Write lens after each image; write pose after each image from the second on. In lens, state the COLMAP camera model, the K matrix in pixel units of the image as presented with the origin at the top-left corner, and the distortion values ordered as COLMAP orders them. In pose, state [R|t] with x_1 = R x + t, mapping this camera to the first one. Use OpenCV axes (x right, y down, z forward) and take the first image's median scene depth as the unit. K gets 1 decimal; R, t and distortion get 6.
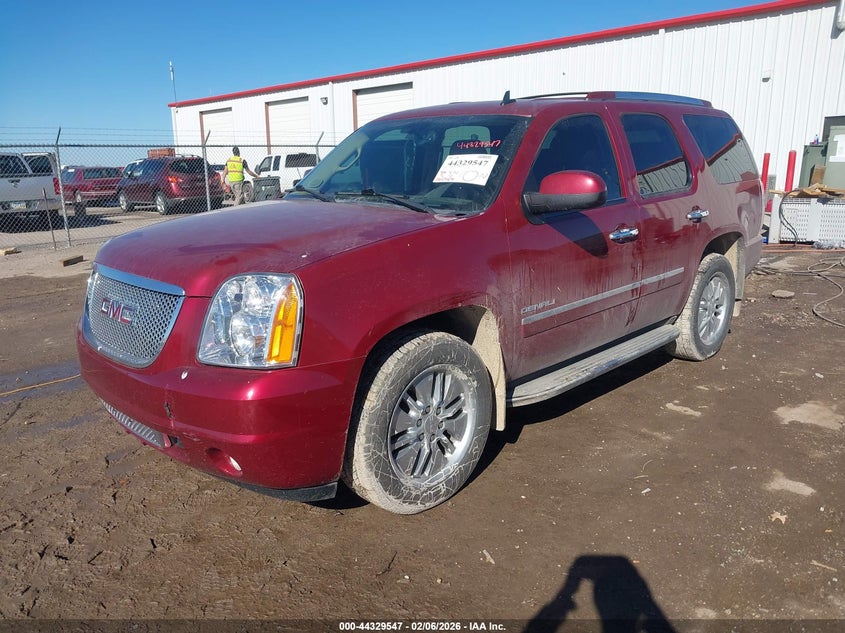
lens RADIAL K [[694.6, 0, 422.5], [0, 694.6, 316.5], [0, 0, 1]] dist [-0.005268, -0.000345]
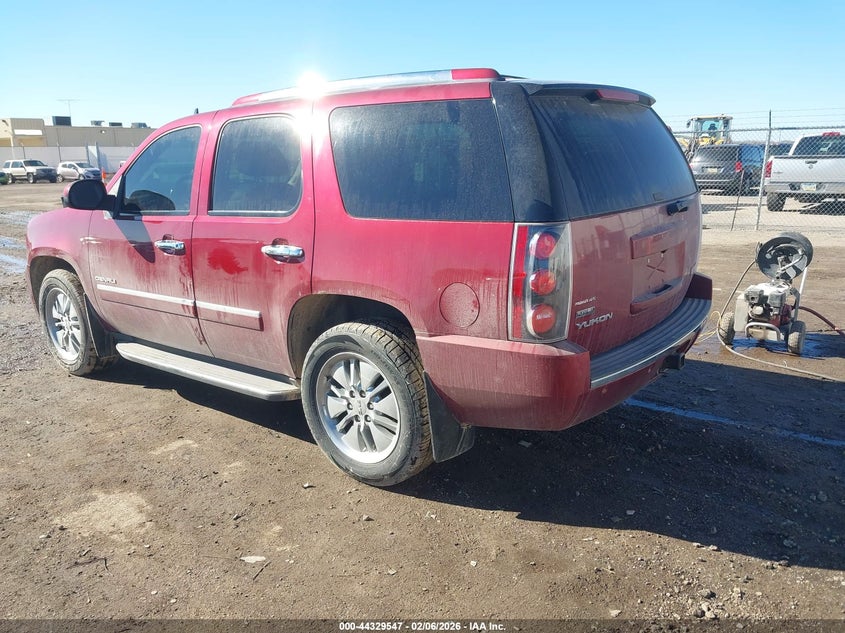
lens RADIAL K [[694.6, 0, 422.5], [0, 694.6, 316.5], [0, 0, 1]] dist [-0.005268, -0.000345]
pose [[0.112291, 0.251440, -0.961337, 1.243875], [-0.211497, 0.951335, 0.224120, -0.303554], [0.970907, 0.178154, 0.160005, 1.139658]]
